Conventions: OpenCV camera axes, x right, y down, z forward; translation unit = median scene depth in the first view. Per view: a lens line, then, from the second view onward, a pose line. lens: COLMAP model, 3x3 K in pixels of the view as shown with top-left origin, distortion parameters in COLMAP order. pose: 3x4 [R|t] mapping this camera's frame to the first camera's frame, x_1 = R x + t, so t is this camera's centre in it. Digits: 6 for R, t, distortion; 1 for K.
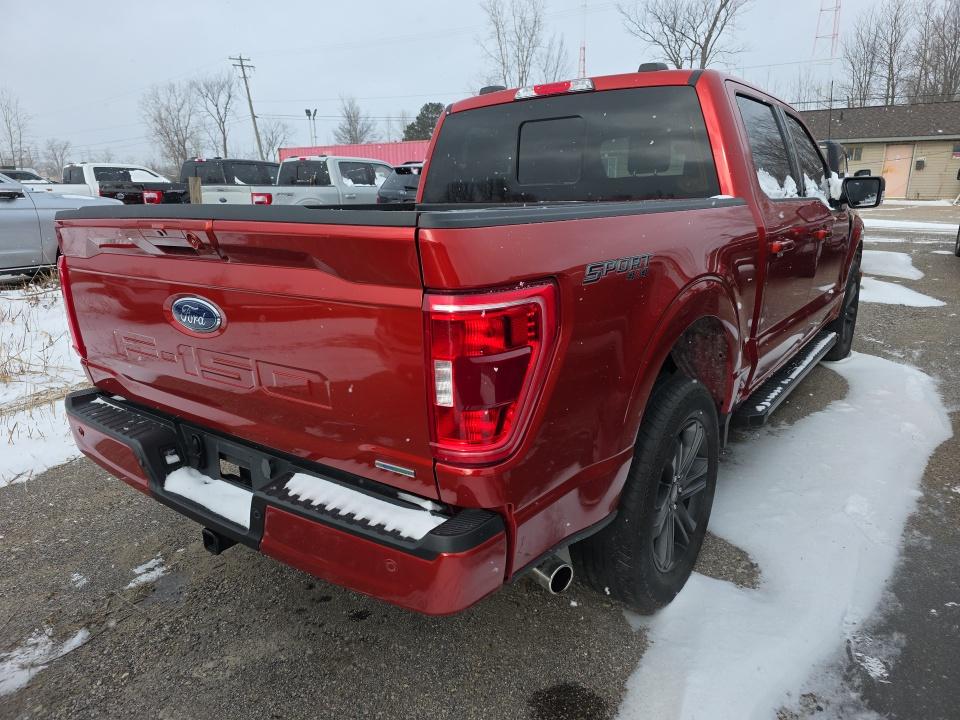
lens RADIAL K [[642.7, 0, 481.1], [0, 642.7, 367.3], [0, 0, 1]] dist [0.046910, -0.039172]
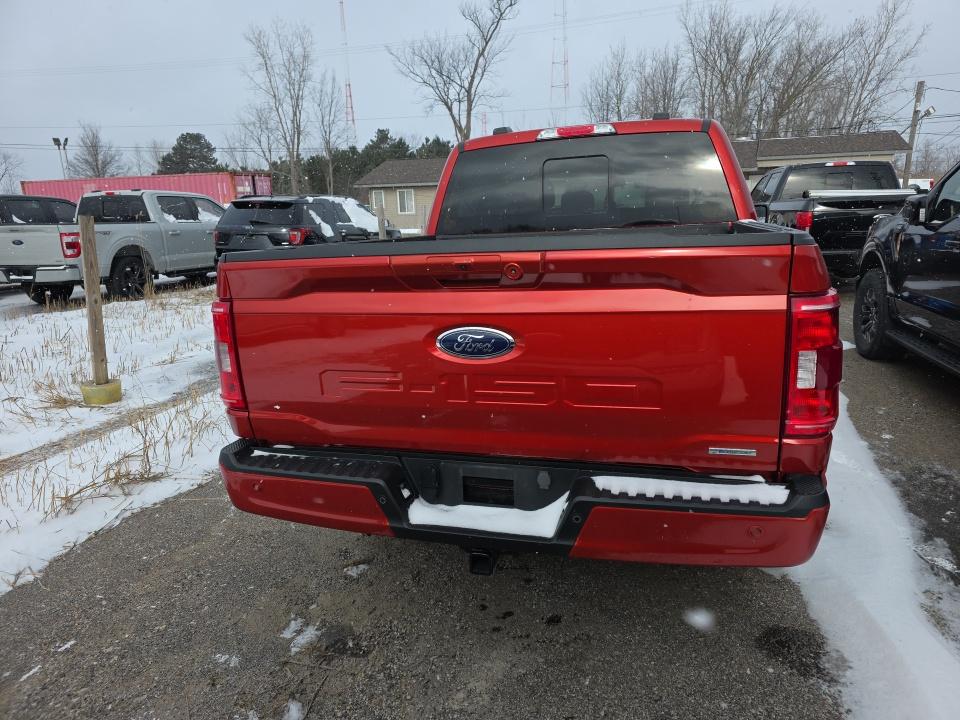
lens RADIAL K [[642.7, 0, 489.9], [0, 642.7, 363.0], [0, 0, 1]] dist [0.046910, -0.039172]
pose [[0.938420, -0.095724, 0.331972, -0.038776], [0.113103, 0.993022, -0.033383, -0.000543], [-0.326460, 0.068874, 0.942699, 0.000879]]
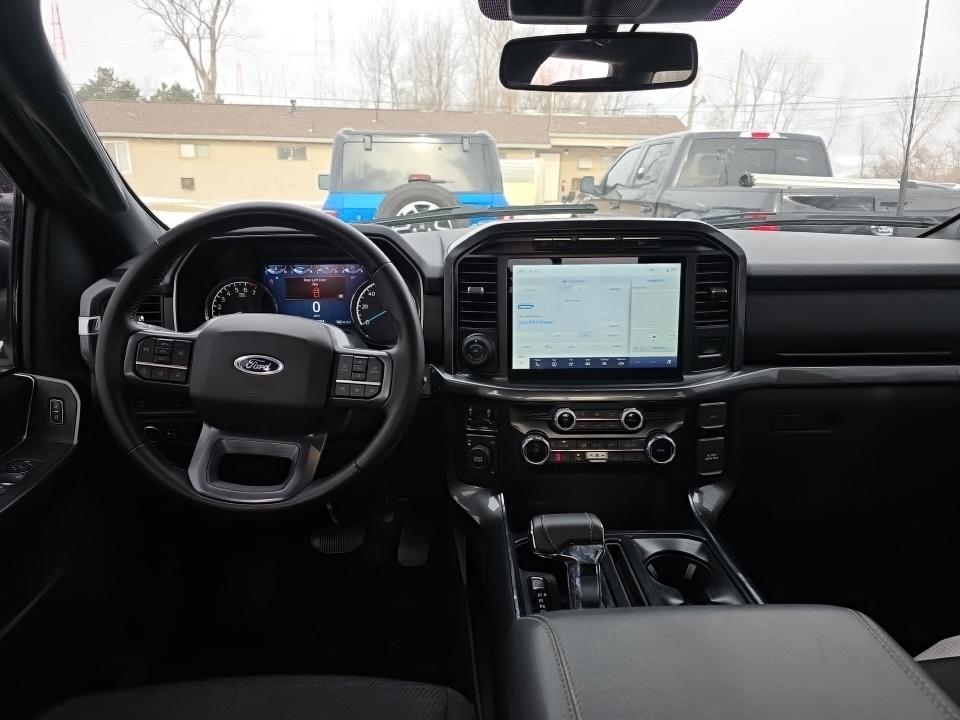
lens RADIAL K [[642.7, 0, 483.8], [0, 642.7, 369.0], [0, 0, 1]] dist [0.046910, -0.039172]
pose [[0.777033, -0.152514, 0.610704, 0.019647], [0.146799, 0.987357, 0.059796, -0.034763], [-0.612103, 0.043188, 0.789598, 0.114066]]
